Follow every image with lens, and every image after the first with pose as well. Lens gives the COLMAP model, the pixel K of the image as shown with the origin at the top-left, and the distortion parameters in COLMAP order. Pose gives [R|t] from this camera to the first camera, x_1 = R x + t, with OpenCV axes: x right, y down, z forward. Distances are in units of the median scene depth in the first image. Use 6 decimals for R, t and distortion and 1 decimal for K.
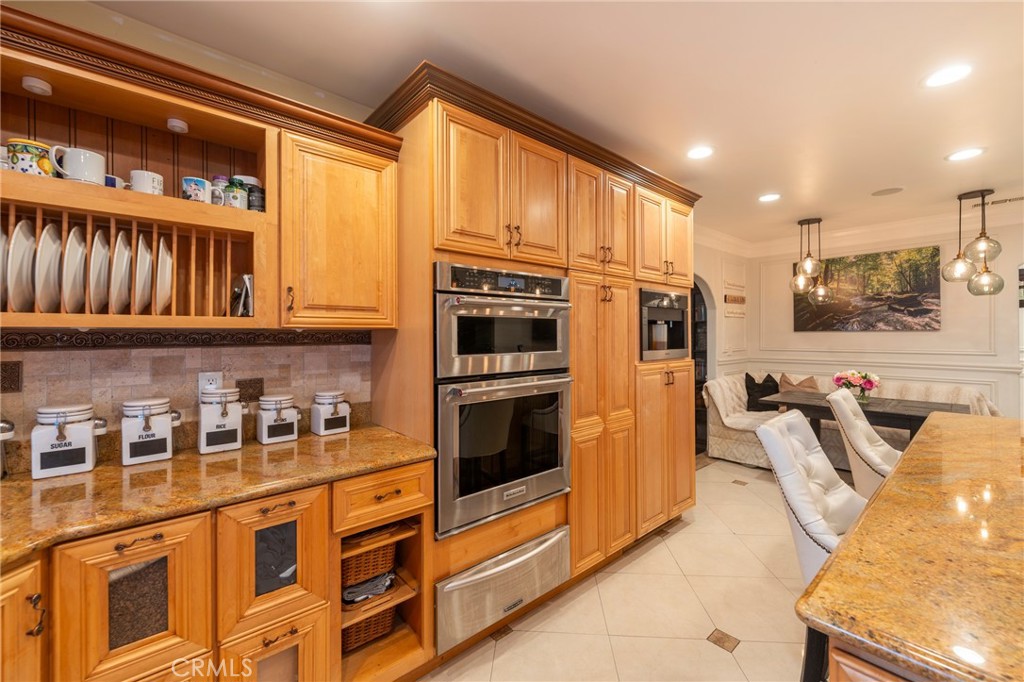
lens RADIAL K [[411.4, 0, 509.6], [0, 411.4, 335.7], [0, 0, 1]] dist [-0.003057, -0.000570]
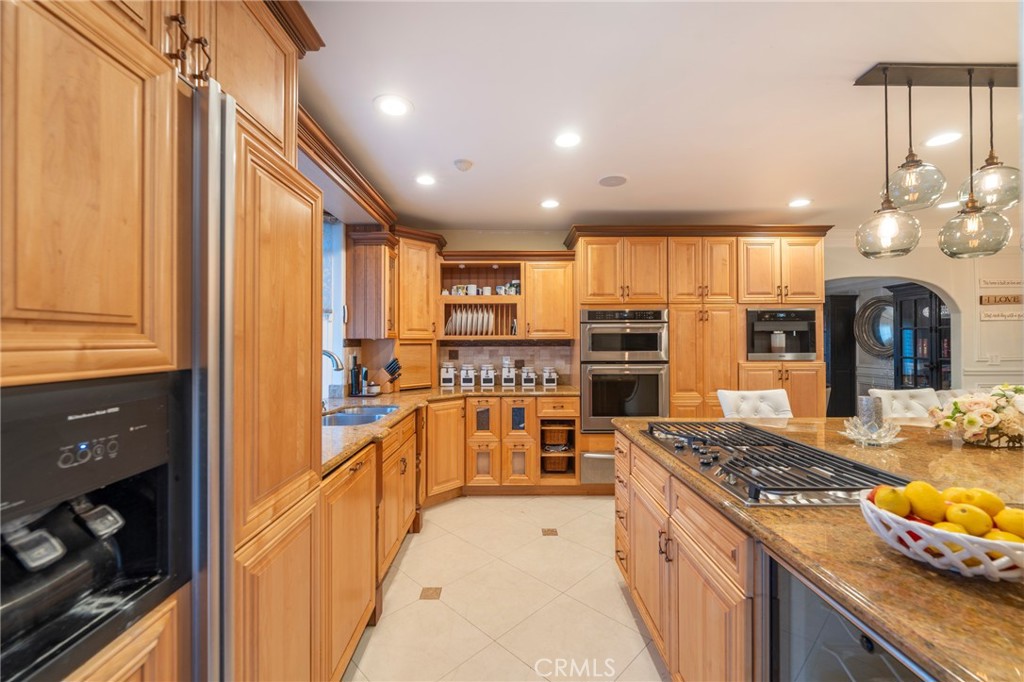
lens RADIAL K [[411.4, 0, 511.2], [0, 411.4, 341.6], [0, 0, 1]] dist [-0.003057, -0.000570]
pose [[0.757586, 0.000515, -0.652735, 1.019884], [-0.000252, 1.000000, 0.000497, -0.005441], [0.652736, -0.000212, 0.757586, -0.975270]]
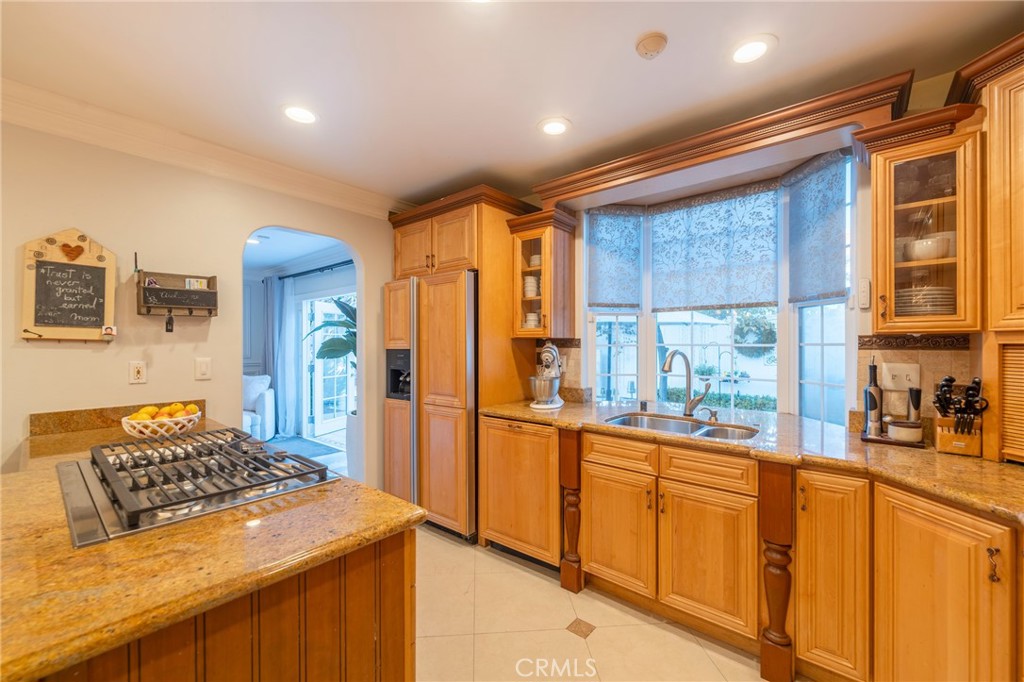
lens RADIAL K [[411.4, 0, 512.2], [0, 411.4, 343.5], [0, 0, 1]] dist [-0.003057, -0.000570]
pose [[-0.988012, 0.009186, -0.154105, 0.277963], [0.008734, 0.999955, 0.003609, -0.007006], [0.154131, 0.002219, -0.988048, 1.119352]]
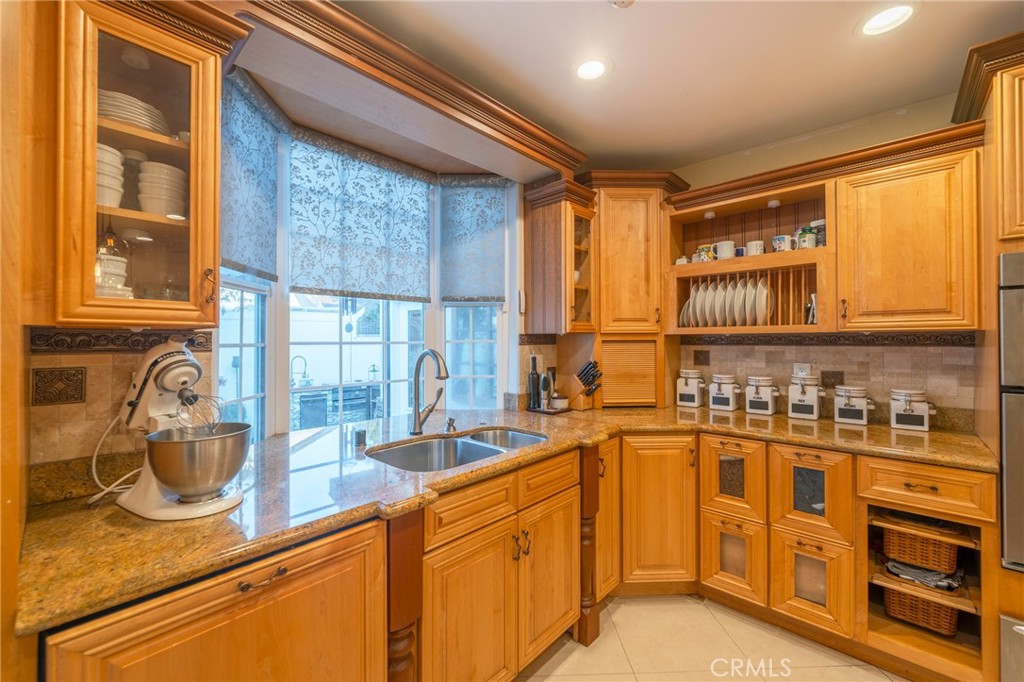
lens RADIAL K [[411.4, 0, 510.7], [0, 411.4, 338.1], [0, 0, 1]] dist [-0.003057, -0.000570]
pose [[0.102665, -0.000718, -0.994716, 0.604240], [0.003725, 0.999993, -0.000338, -0.002020], [0.994709, -0.003670, 0.102667, -0.153206]]
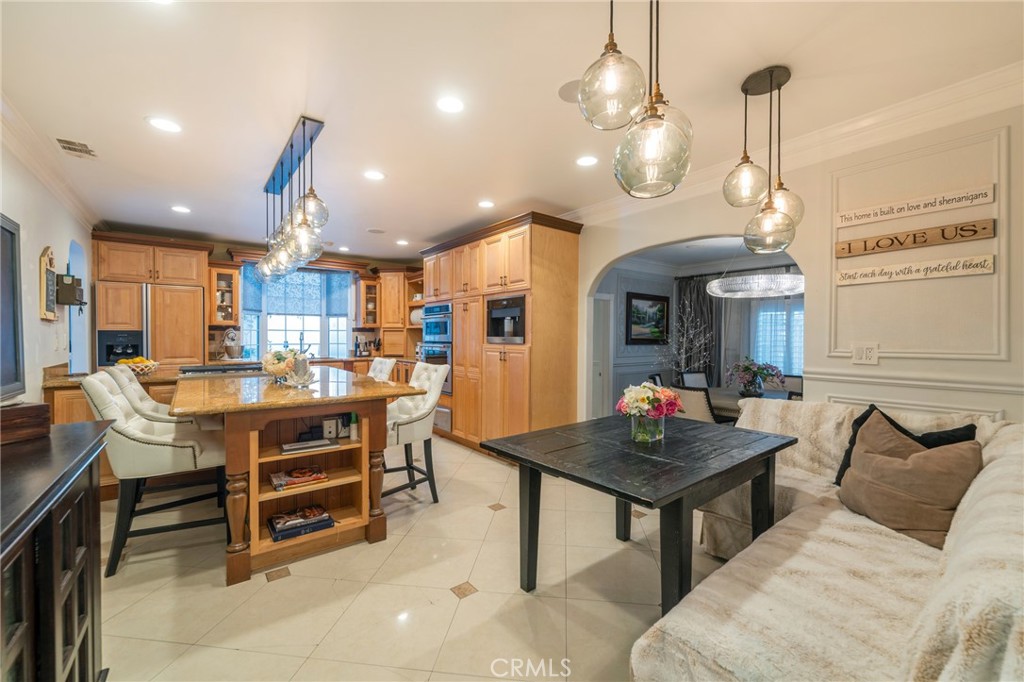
lens RADIAL K [[411.4, 0, 512.5], [0, 411.4, 343.8], [0, 0, 1]] dist [-0.003057, -0.000570]
pose [[-0.055468, 0.024571, -0.998158, 3.217490], [-0.002383, 0.999691, 0.024742, 0.038644], [0.998458, 0.003751, -0.055393, 1.943907]]
